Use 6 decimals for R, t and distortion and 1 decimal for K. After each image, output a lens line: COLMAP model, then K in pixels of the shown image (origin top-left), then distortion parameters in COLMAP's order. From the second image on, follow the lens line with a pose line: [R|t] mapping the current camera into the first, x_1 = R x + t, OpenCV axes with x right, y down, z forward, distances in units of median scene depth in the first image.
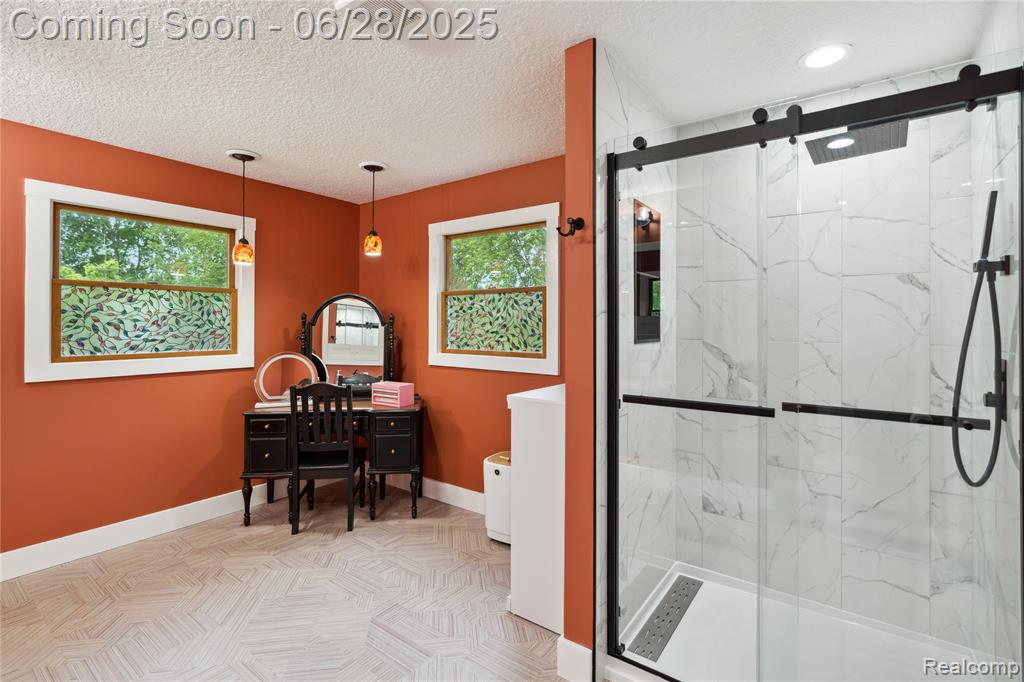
lens RADIAL K [[465.3, 0, 526.2], [0, 465.3, 317.3], [0, 0, 1]] dist [-0.009692, 0.003953]
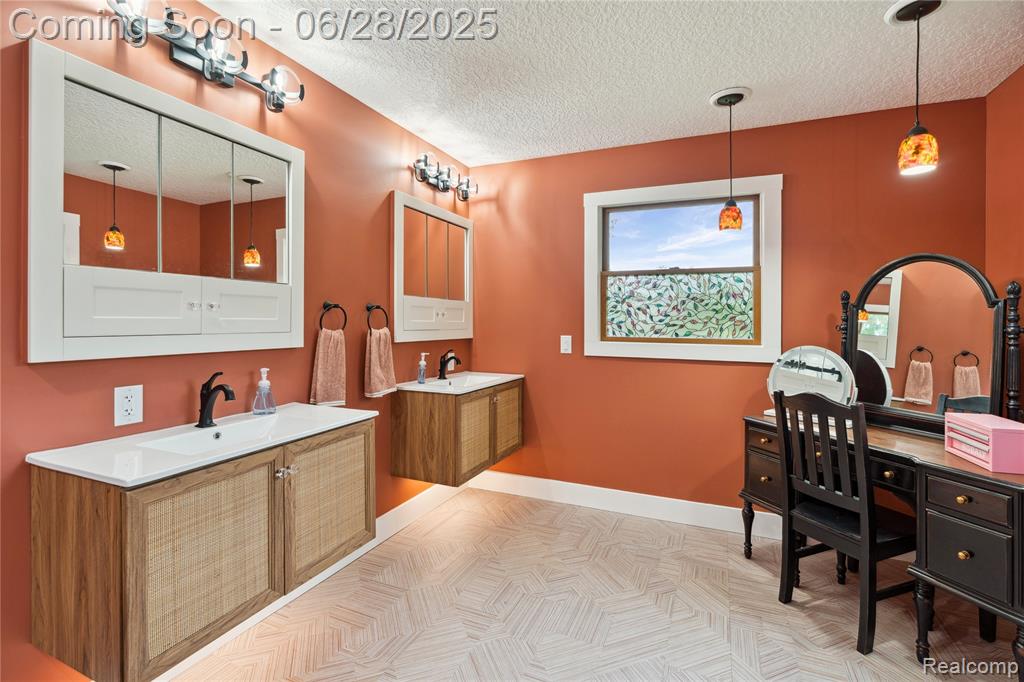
lens RADIAL K [[465.3, 0, 526.1], [0, 465.3, 322.1], [0, 0, 1]] dist [-0.009692, 0.003953]
pose [[0.210853, 0.000977, -0.977517, 0.107501], [0.005328, 0.999983, 0.002149, 0.039267], [0.977503, -0.005661, 0.210844, 0.480931]]
